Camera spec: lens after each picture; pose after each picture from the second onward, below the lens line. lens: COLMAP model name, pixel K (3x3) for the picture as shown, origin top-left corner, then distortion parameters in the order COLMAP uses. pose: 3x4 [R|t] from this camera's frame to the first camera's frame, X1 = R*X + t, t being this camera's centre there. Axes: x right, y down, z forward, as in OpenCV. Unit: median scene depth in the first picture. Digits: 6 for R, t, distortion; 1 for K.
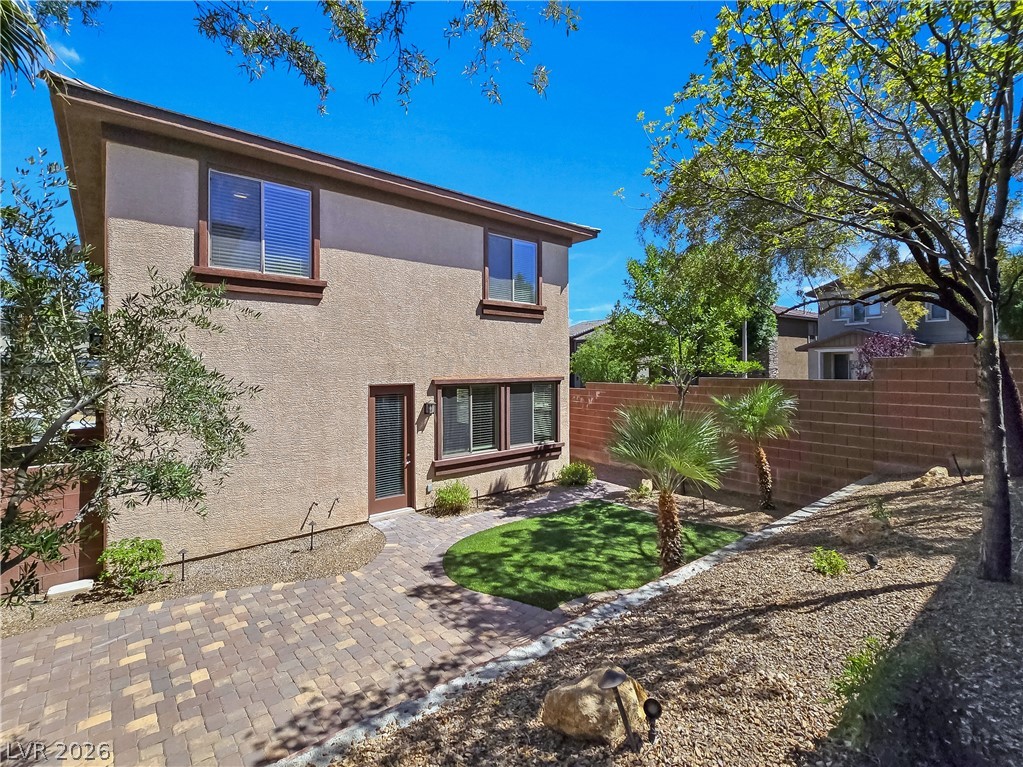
lens RADIAL K [[472.6, 0, 496.0], [0, 472.6, 374.0], [0, 0, 1]] dist [0.024445, 0.000904]
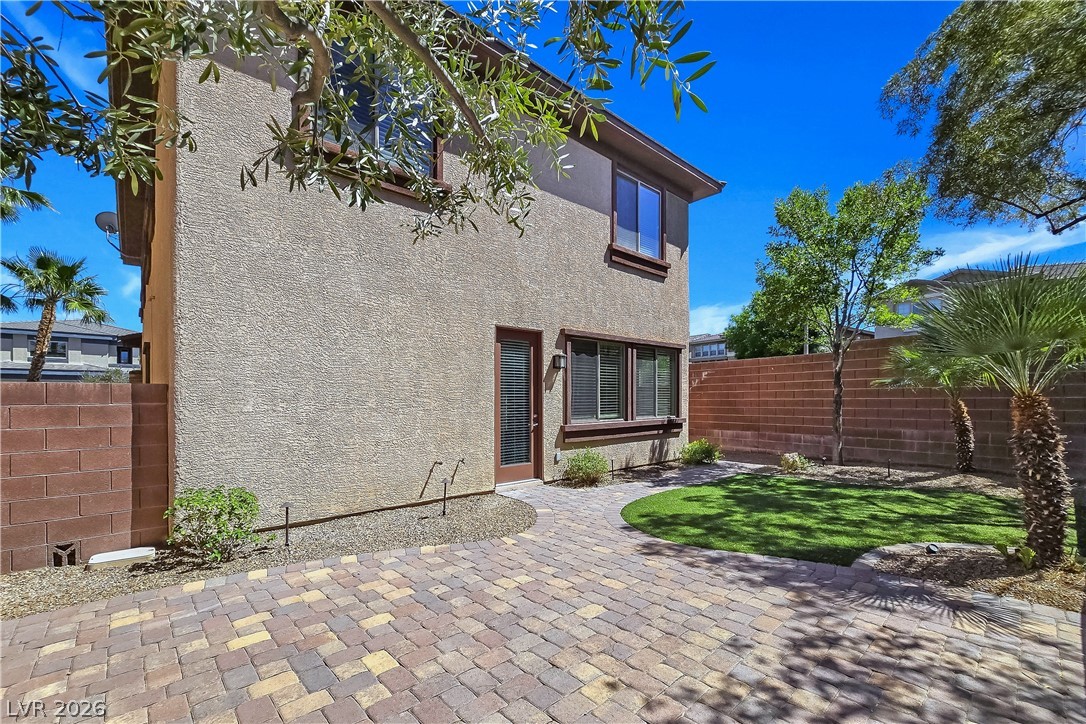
lens RADIAL K [[451.0, 0, 541.9], [0, 451.0, 395.0], [0, 0, 1]] dist [0.033408, -0.000254]
pose [[0.999126, 0.007821, 0.041057, -0.216770], [-0.007272, 0.999883, -0.013494, 0.152220], [-0.041158, 0.013184, 0.999066, 0.214611]]
